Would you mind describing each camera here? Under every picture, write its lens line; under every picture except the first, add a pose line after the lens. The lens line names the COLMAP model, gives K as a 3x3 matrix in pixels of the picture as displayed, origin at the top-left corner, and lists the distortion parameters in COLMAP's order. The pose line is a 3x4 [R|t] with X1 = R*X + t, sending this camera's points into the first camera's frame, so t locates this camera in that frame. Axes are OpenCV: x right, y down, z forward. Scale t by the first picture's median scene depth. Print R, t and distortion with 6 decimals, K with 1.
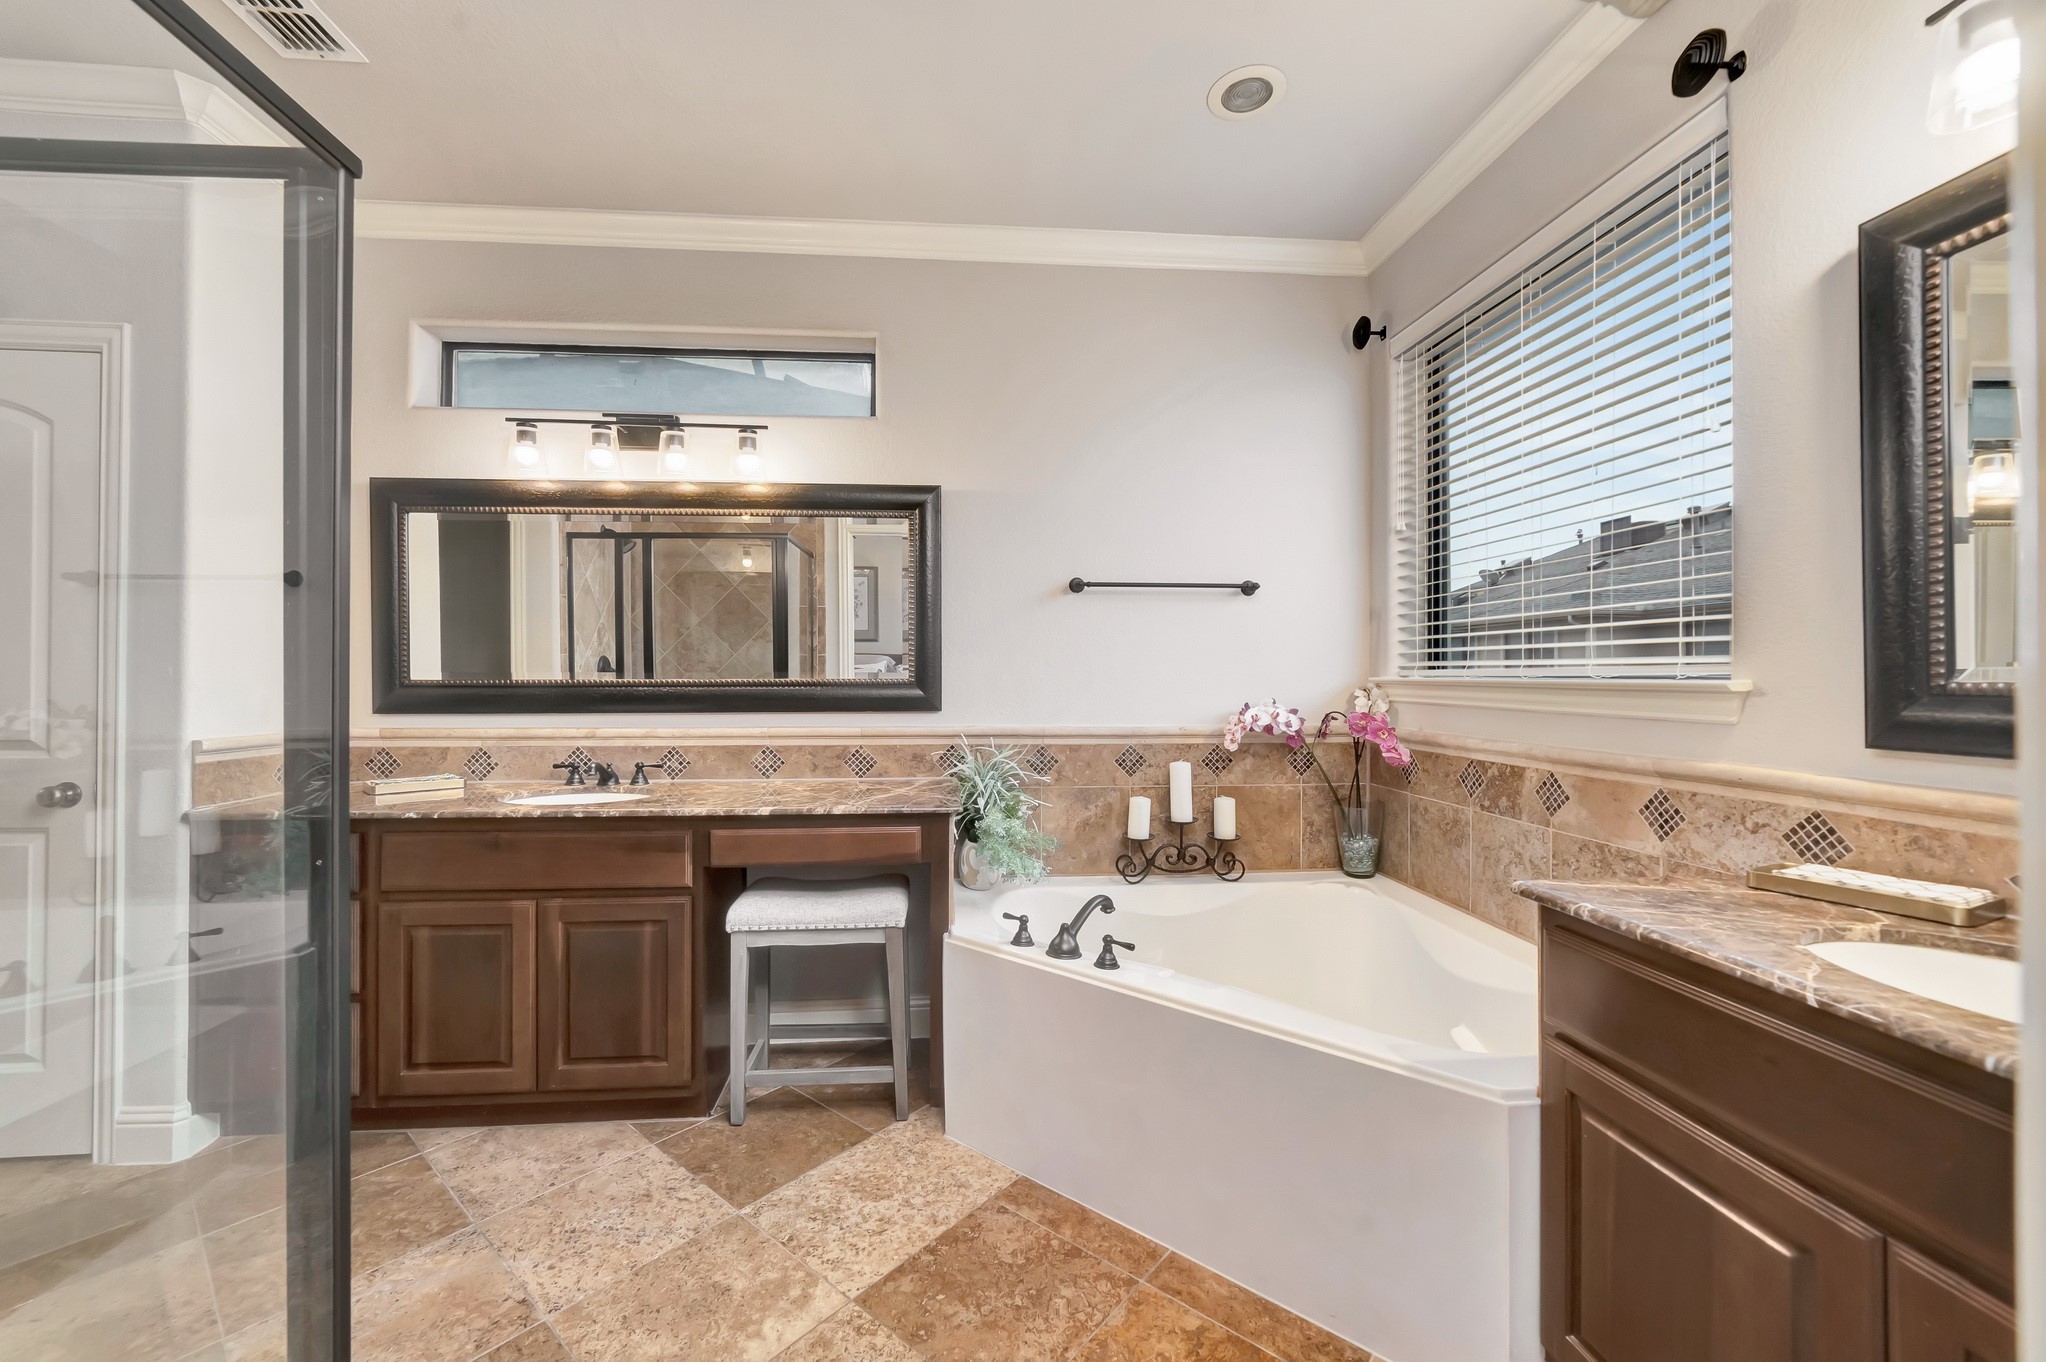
lens RADIAL K [[849.0, 0, 992.2], [0, 849.0, 674.0], [0, 0, 1]] dist [-0.015177, 0.007532]
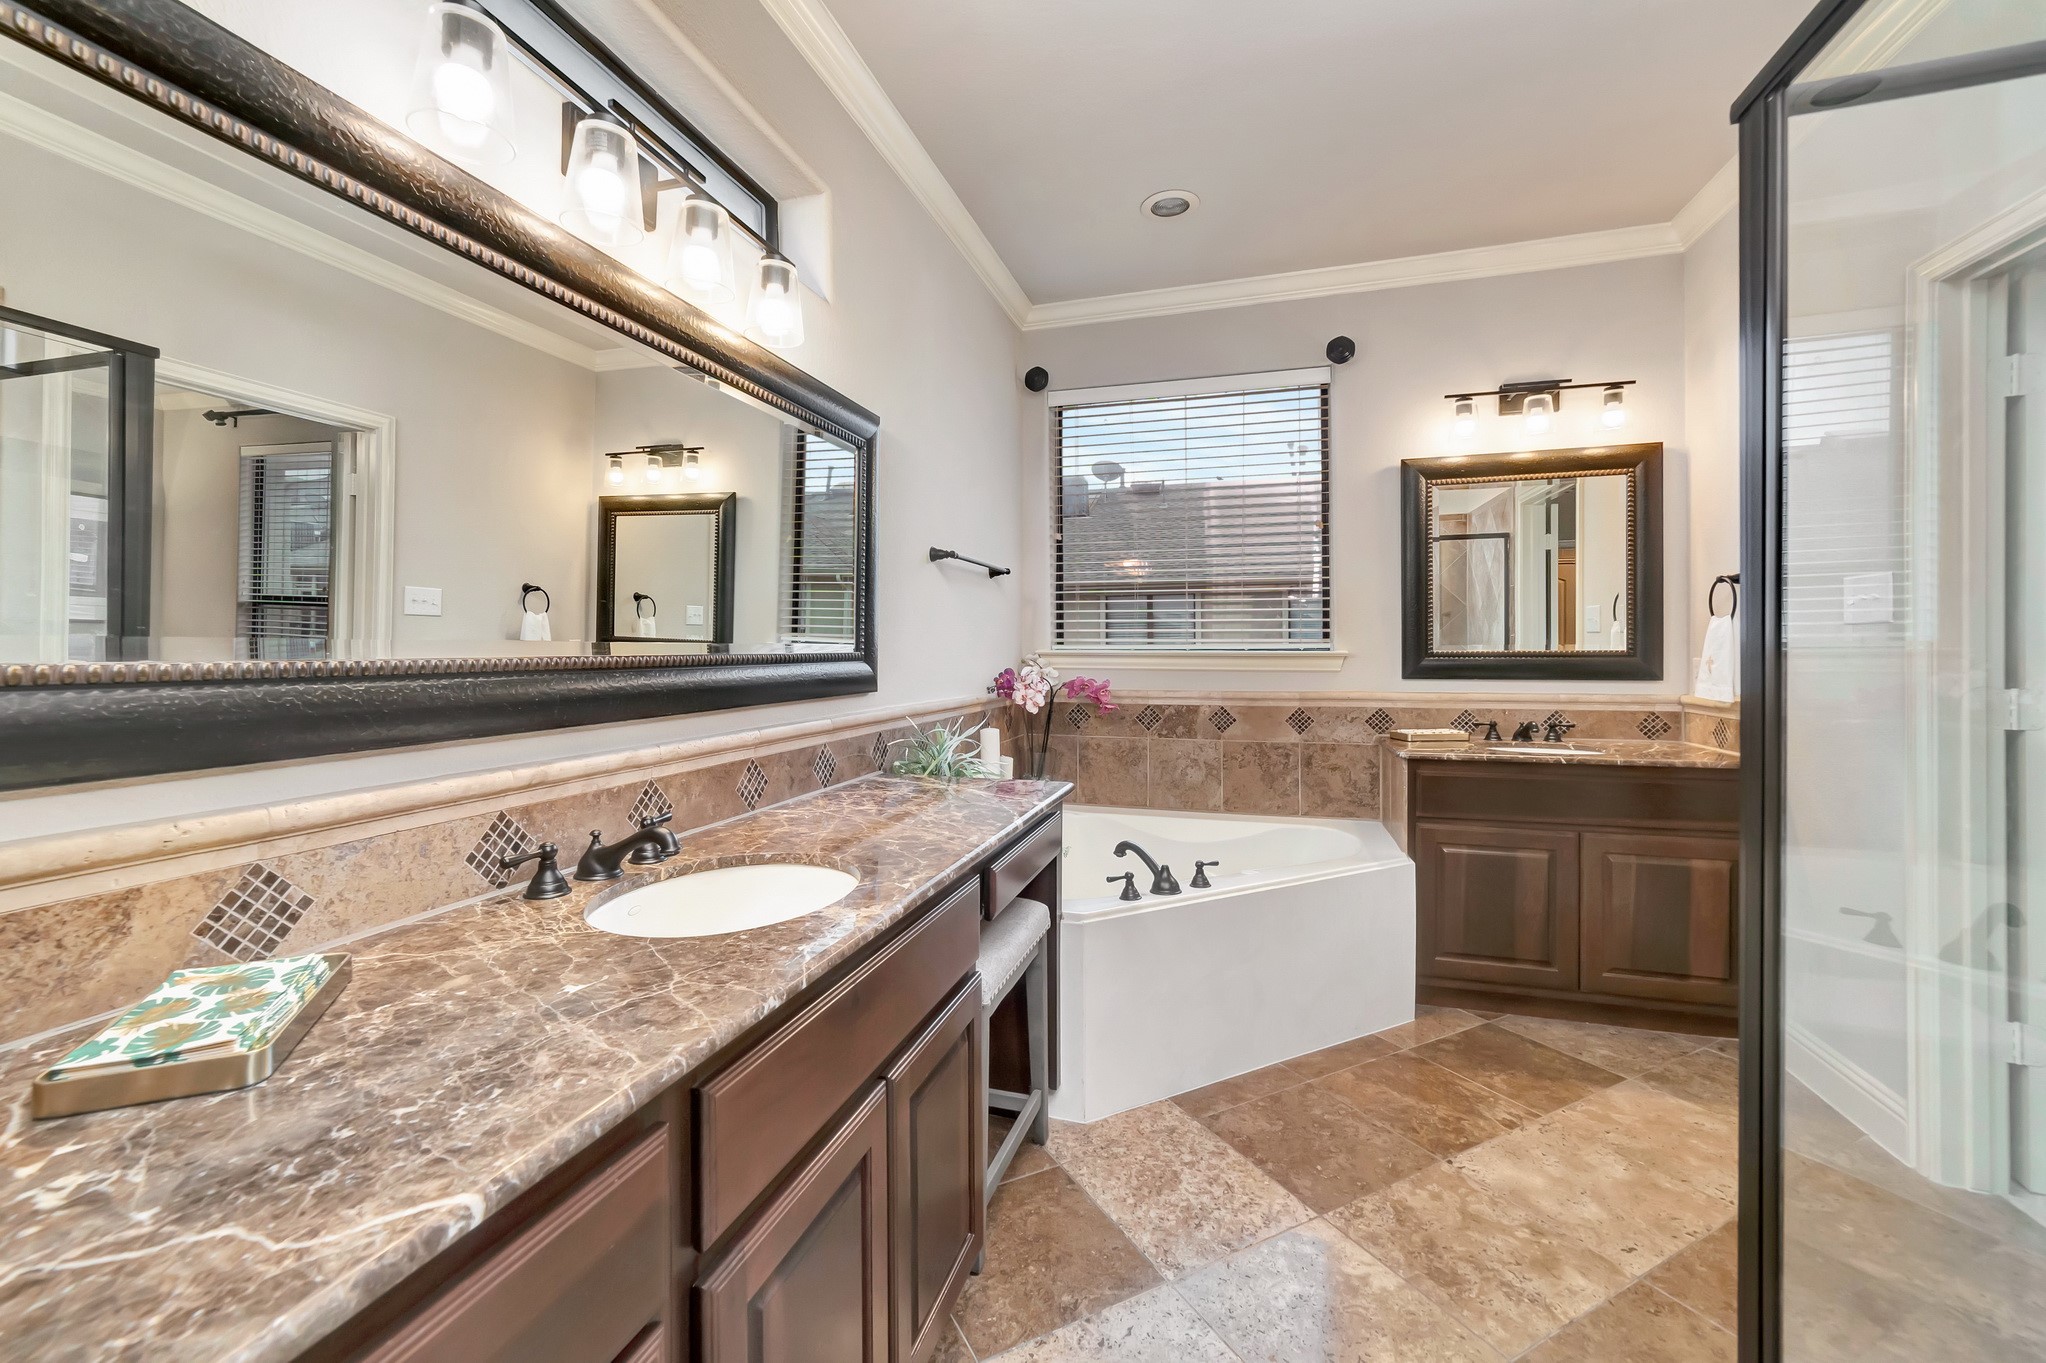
lens RADIAL K [[849.0, 0, 1040.2], [0, 849.0, 657.3], [0, 0, 1]] dist [-0.015177, 0.007532]
pose [[0.334911, -0.008785, 0.942209, -1.008320], [-0.002713, 0.999943, 0.010287, 0.002375], [-0.942246, -0.006002, 0.334869, 0.748262]]
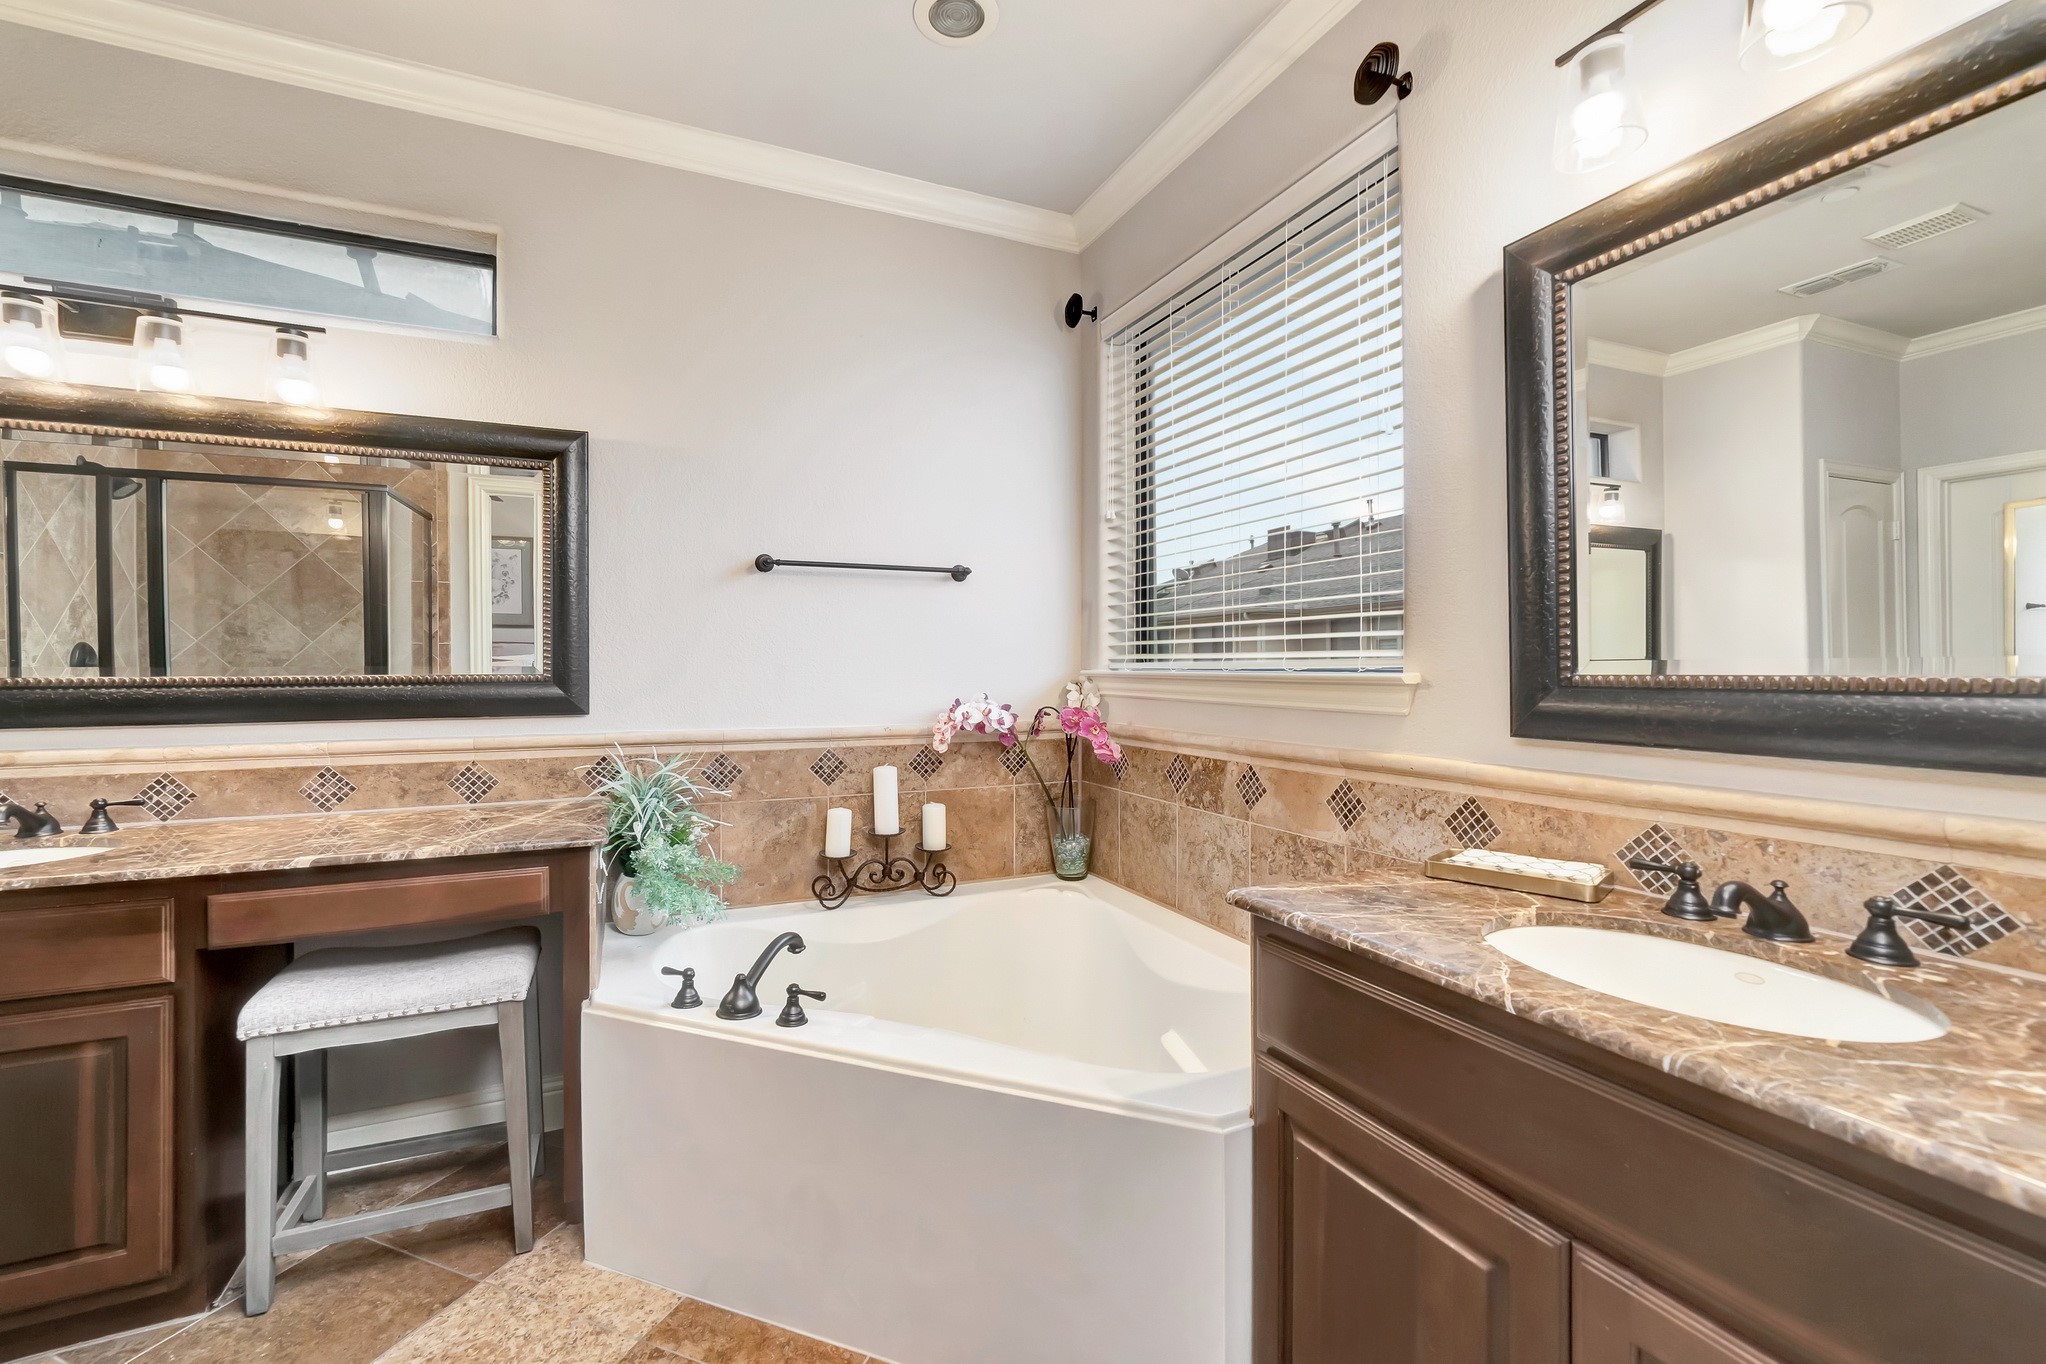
lens RADIAL K [[849.0, 0, 1016.2], [0, 849.0, 672.6], [0, 0, 1]] dist [-0.015177, 0.007532]
pose [[0.939733, -0.004348, 0.341881, 0.055484], [0.001626, 0.999965, 0.008248, -0.002270], [-0.341905, -0.007195, 0.939707, 0.141590]]
